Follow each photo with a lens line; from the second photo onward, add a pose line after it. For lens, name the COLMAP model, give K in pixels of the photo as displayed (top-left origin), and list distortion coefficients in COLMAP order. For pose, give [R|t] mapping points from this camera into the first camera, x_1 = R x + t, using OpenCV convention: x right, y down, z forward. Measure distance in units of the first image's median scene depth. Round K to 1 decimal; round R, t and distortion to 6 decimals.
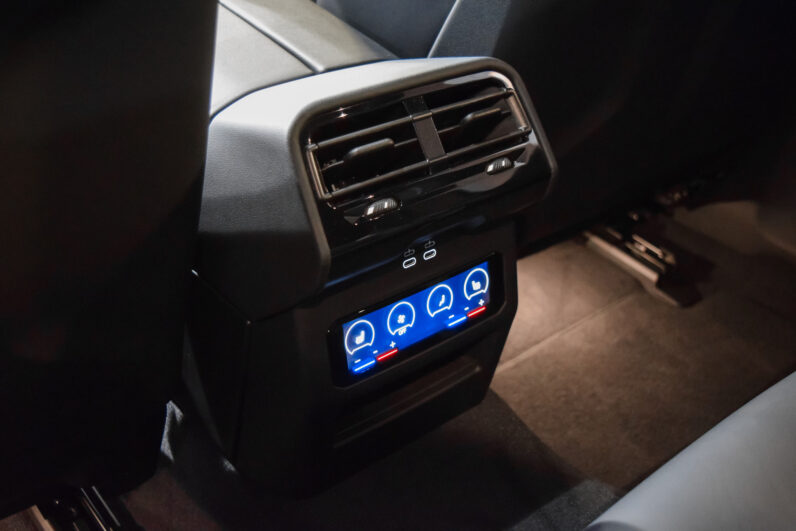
lens RADIAL K [[905.5, 0, 398.0], [0, 905.5, 265.5], [0, 0, 1]] dist [-0.001368, -0.022544]
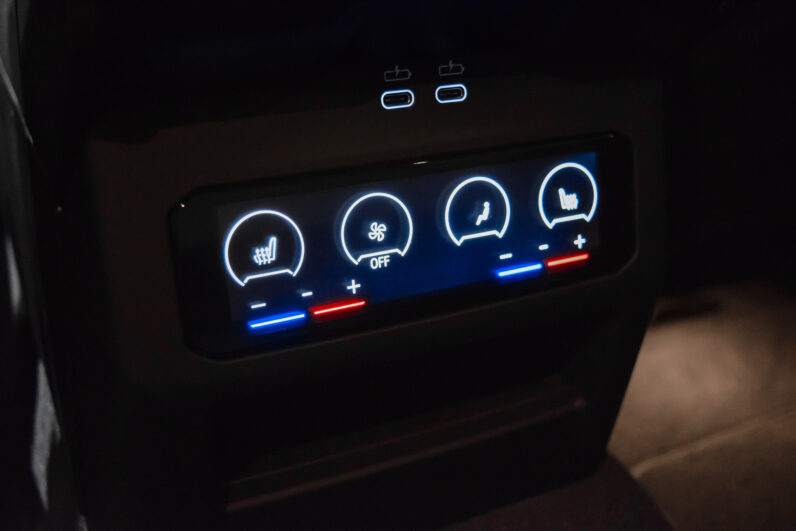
lens RADIAL K [[905.5, 0, 398.0], [0, 905.5, 265.5], [0, 0, 1]] dist [-0.001368, -0.022544]
pose [[0.972135, 0.065239, -0.225160, 0.112088], [-0.094644, 0.987962, -0.122369, 0.125236], [0.214466, 0.140269, 0.966607, 0.548893]]
